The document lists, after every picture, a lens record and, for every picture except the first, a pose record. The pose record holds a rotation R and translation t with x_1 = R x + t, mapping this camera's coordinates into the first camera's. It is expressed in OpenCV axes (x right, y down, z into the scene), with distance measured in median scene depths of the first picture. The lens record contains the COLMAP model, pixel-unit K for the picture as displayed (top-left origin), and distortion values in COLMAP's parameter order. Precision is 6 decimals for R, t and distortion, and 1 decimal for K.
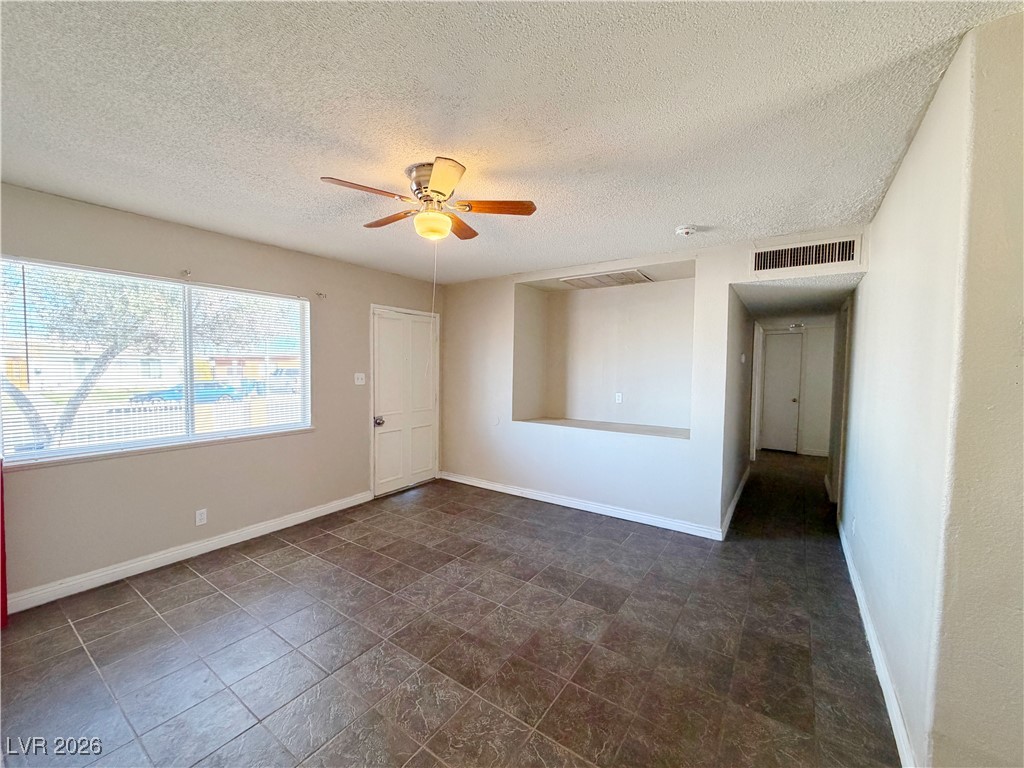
lens RADIAL K [[412.9, 0, 512.0], [0, 412.9, 384.0], [0, 0, 1]] dist [0.002643, 0.000275]
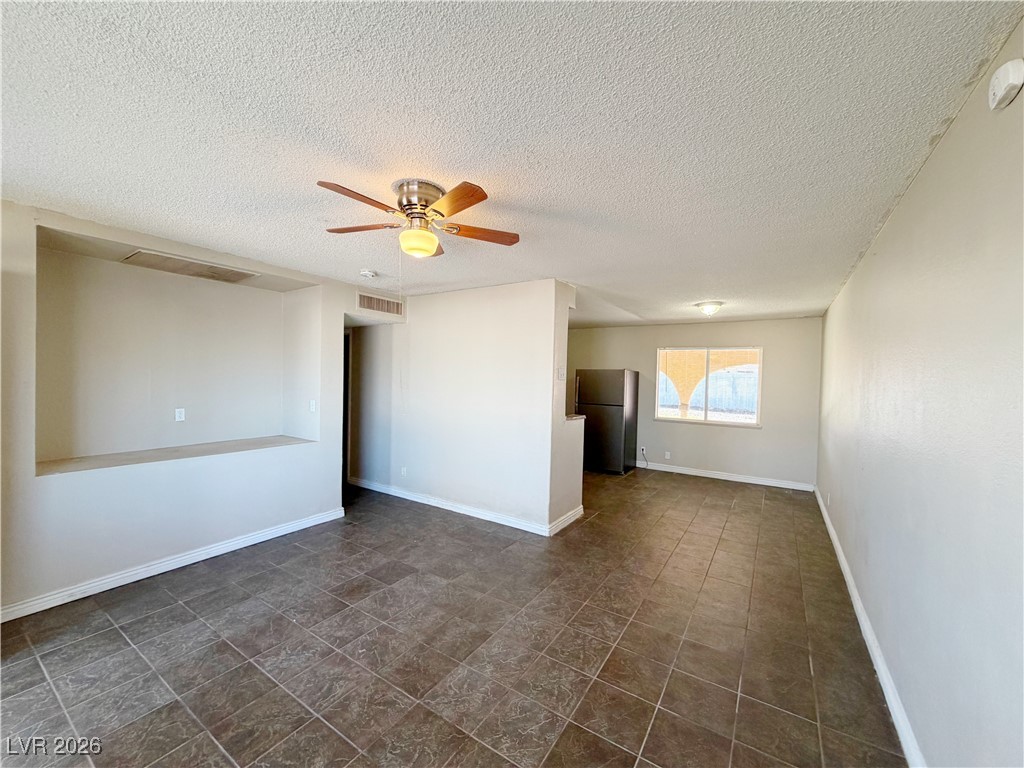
lens RADIAL K [[404.4, 0, 512.0], [0, 404.4, 384.0], [0, 0, 1]] dist [0.002465, 0.000079]
pose [[-0.026183, -0.028046, 0.999264, -0.759778], [0.019551, 0.999401, 0.028562, -0.050052], [-0.999466, 0.020285, -0.025619, 0.534395]]
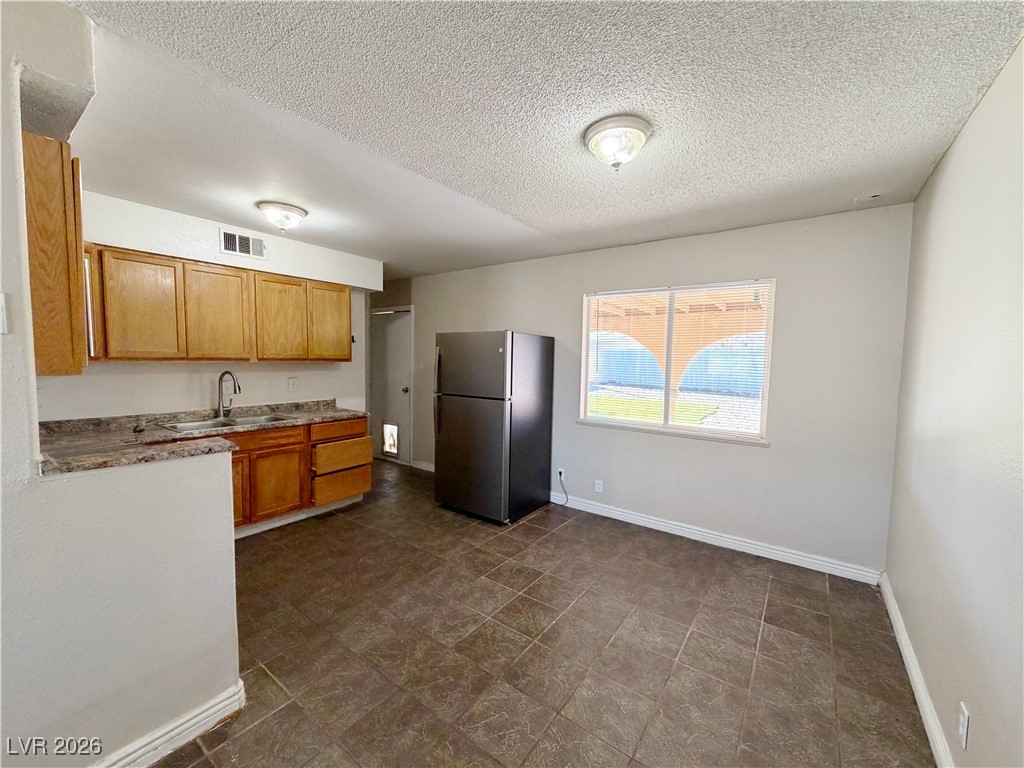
lens RADIAL K [[408.7, 0, 509.1], [0, 408.7, 385.6], [0, 0, 1]] dist [-0.000034, 0.000261]
pose [[0.024305, -0.078826, 0.996592, 0.126503], [0.025626, 0.996608, 0.078202, 0.004261], [-0.999376, 0.023638, 0.026242, -0.087402]]
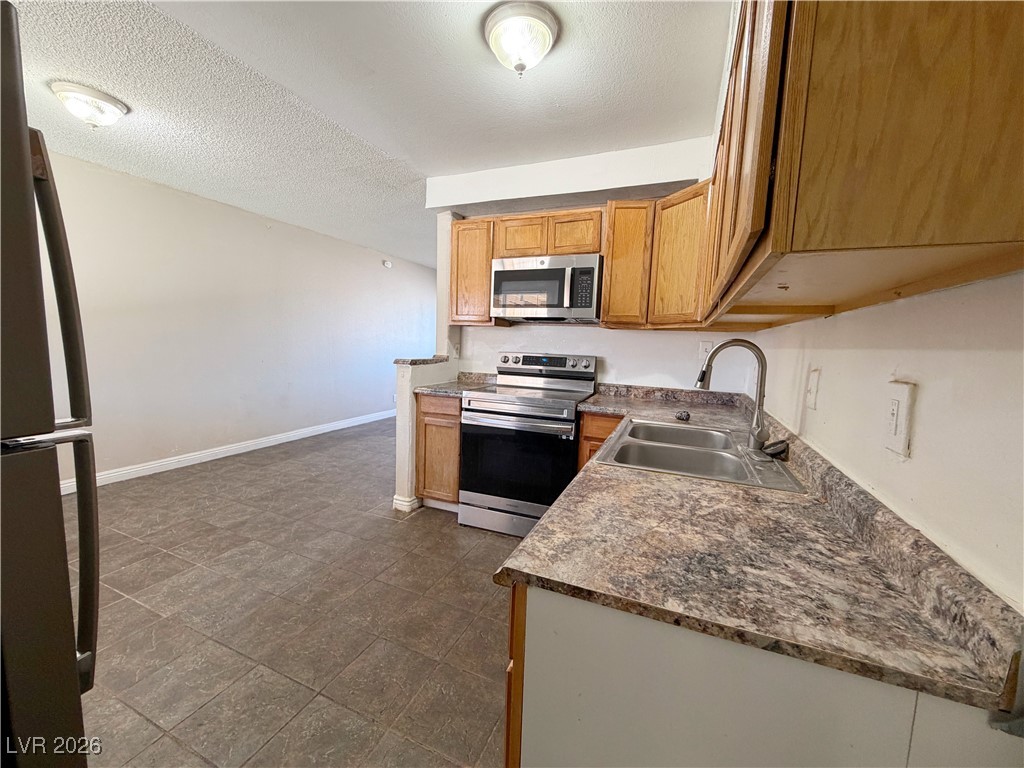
lens RADIAL K [[408.7, 0, 509.1], [0, 408.7, 385.6], [0, 0, 1]] dist [-0.000034, 0.000261]
pose [[0.199702, 0.102498, -0.974481, 1.510509], [-0.079983, 0.992900, 0.088044, 0.060735], [0.976587, 0.060359, 0.206482, 0.314273]]
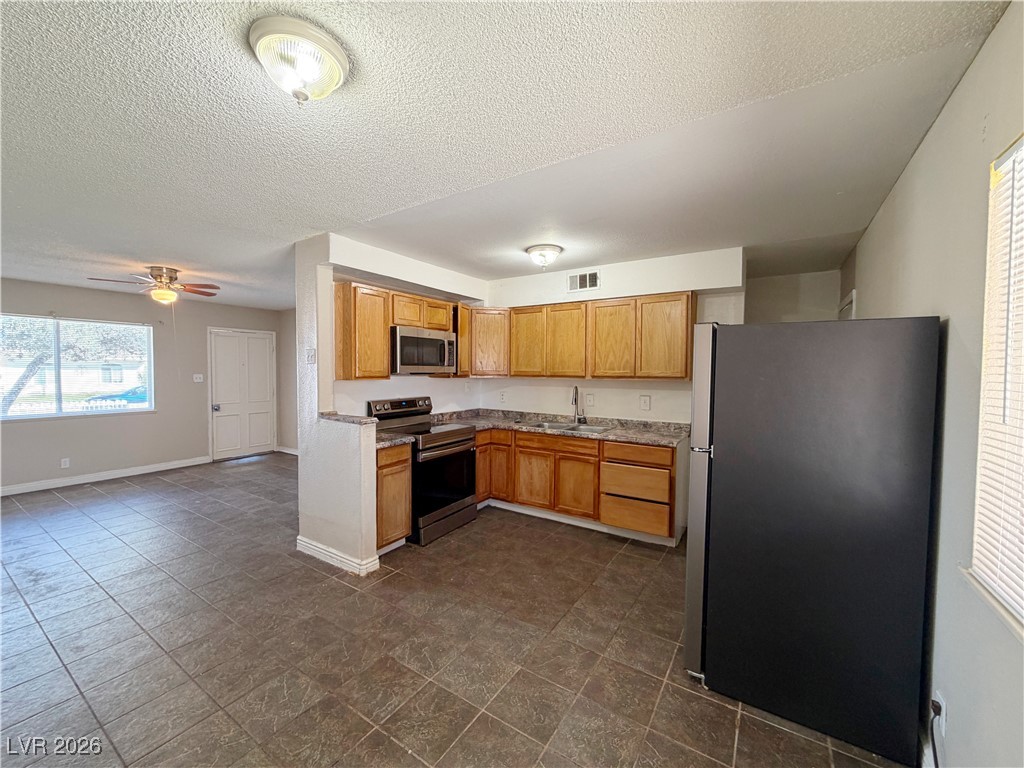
lens RADIAL K [[408.7, 0, 509.1], [0, 408.7, 385.6], [0, 0, 1]] dist [-0.000034, 0.000261]
pose [[0.999487, -0.004725, 0.031671, 0.883497], [0.004874, 0.999977, -0.004619, 0.033571], [-0.031649, 0.004771, 0.999488, -0.616363]]
